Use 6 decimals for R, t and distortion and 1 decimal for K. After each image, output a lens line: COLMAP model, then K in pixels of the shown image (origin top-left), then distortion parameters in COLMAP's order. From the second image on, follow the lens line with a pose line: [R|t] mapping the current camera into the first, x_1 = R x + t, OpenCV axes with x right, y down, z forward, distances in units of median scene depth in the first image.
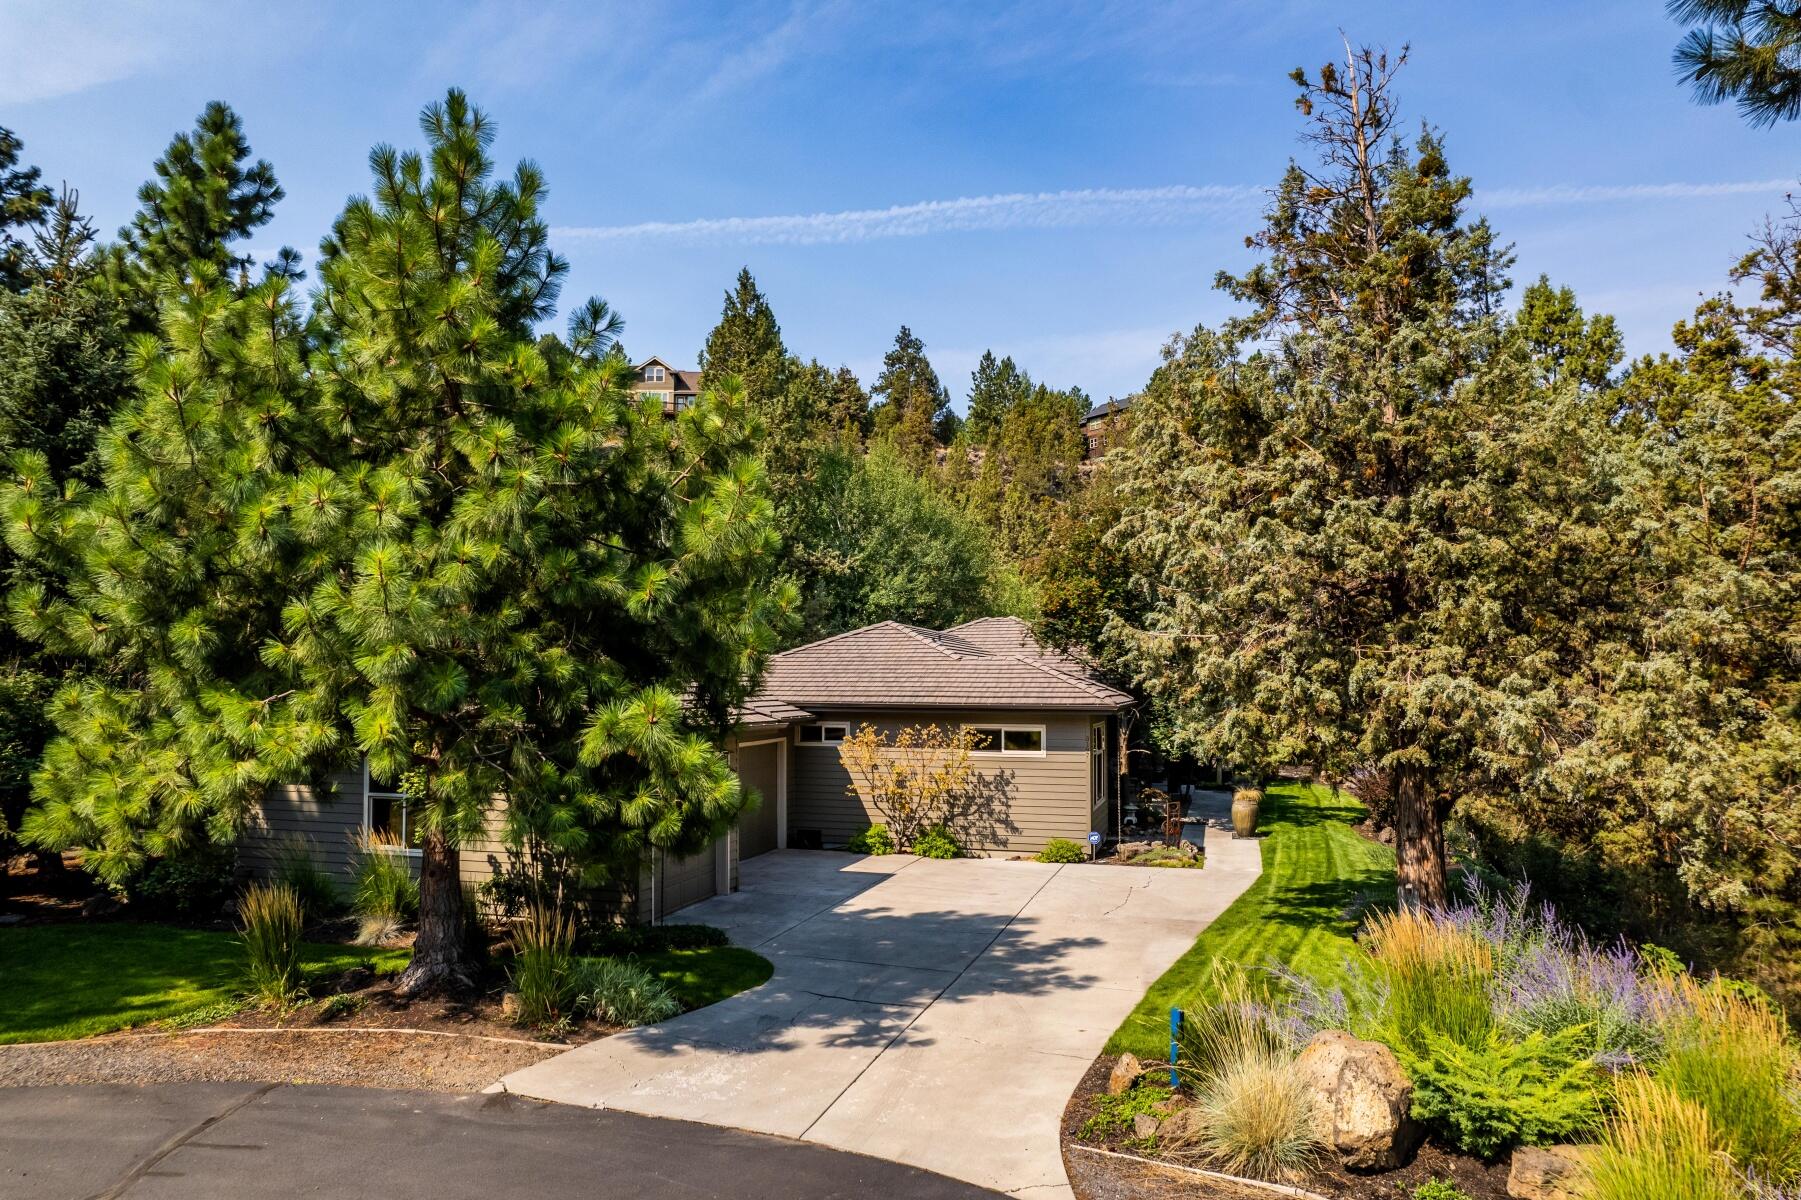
lens RADIAL K [[1155.8, 0, 899.3], [0, 1155.8, 599.9], [0, 0, 1]] dist [-0.065342, 0.049260]
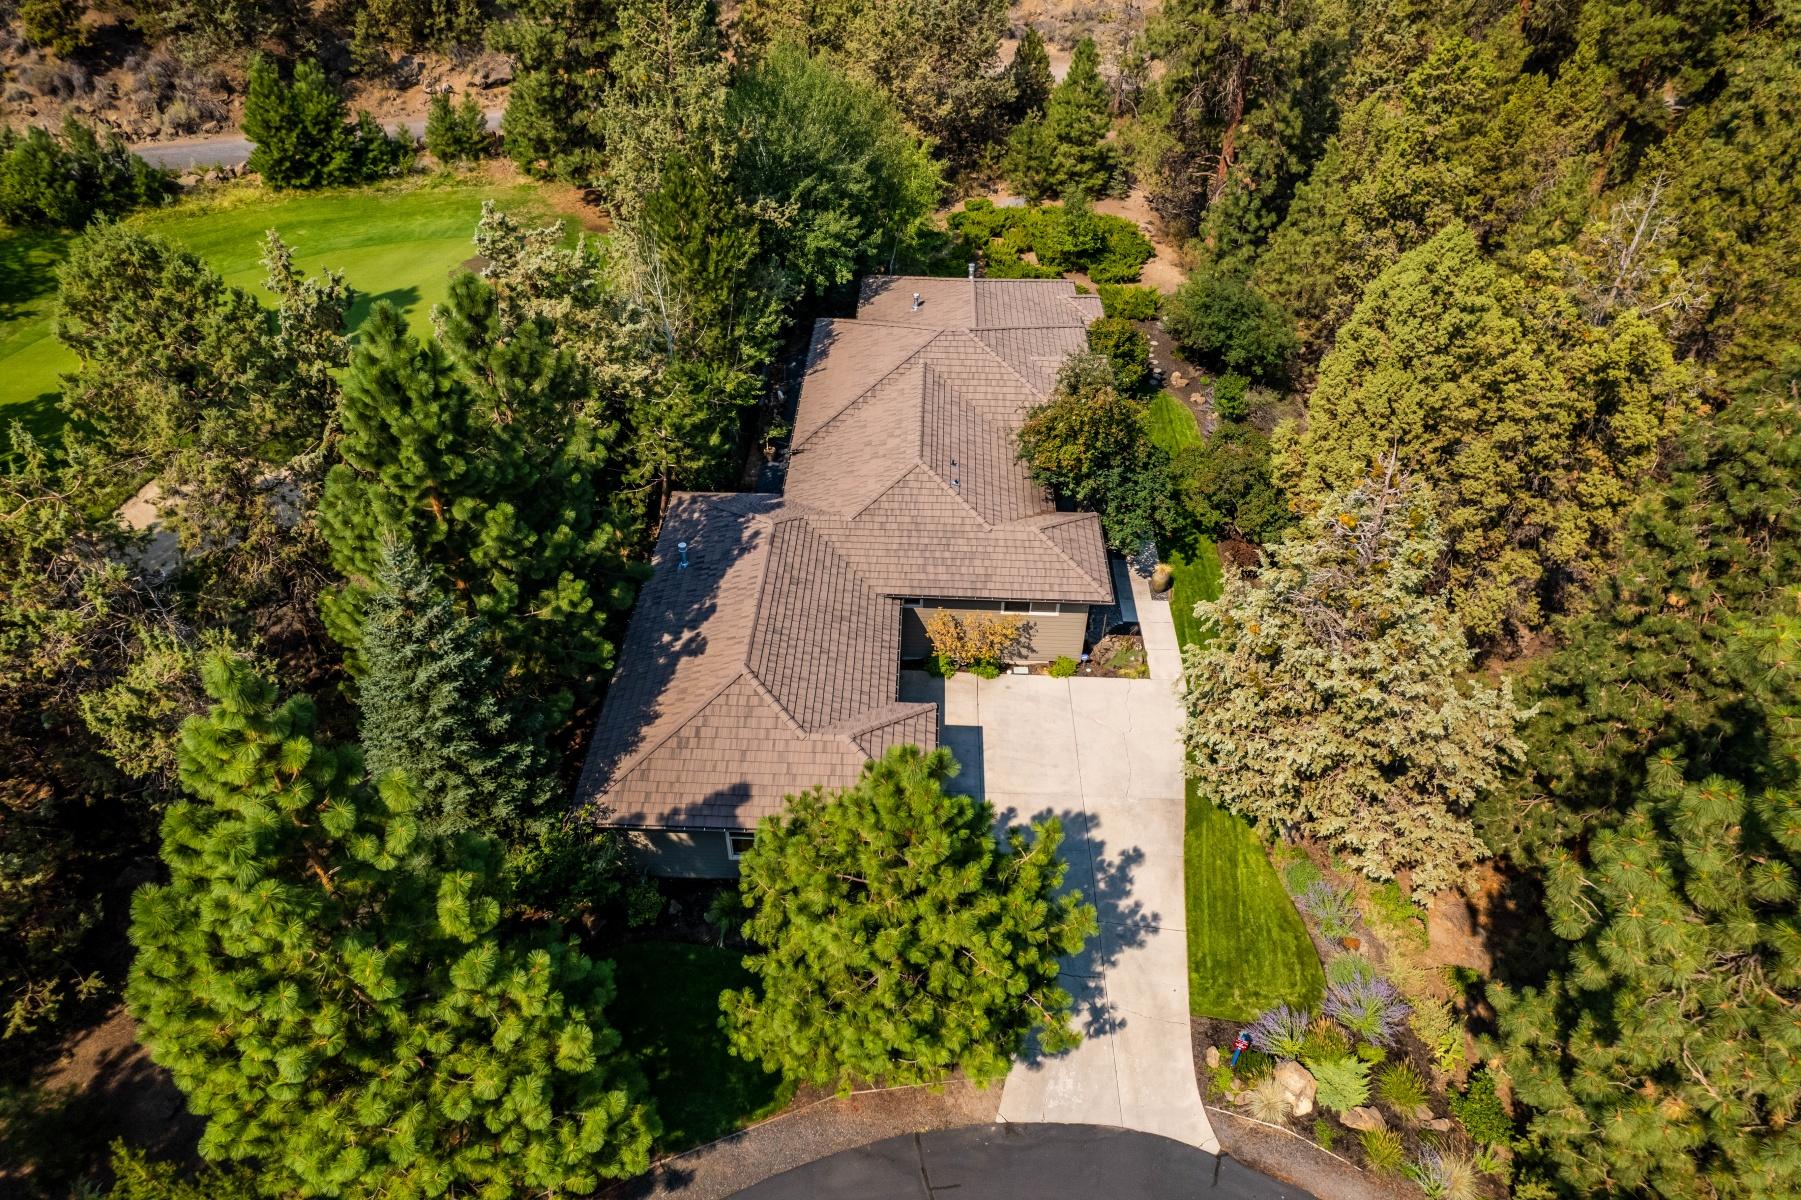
lens RADIAL K [[1155.8, 0, 900.6], [0, 1155.8, 596.9], [0, 0, 1]] dist [-0.065342, 0.049260]
pose [[0.970274, -0.150270, 0.189704, -0.674237], [-0.018678, 0.735034, 0.677773, -1.705614], [-0.241288, -0.661168, 0.710378, -0.034593]]
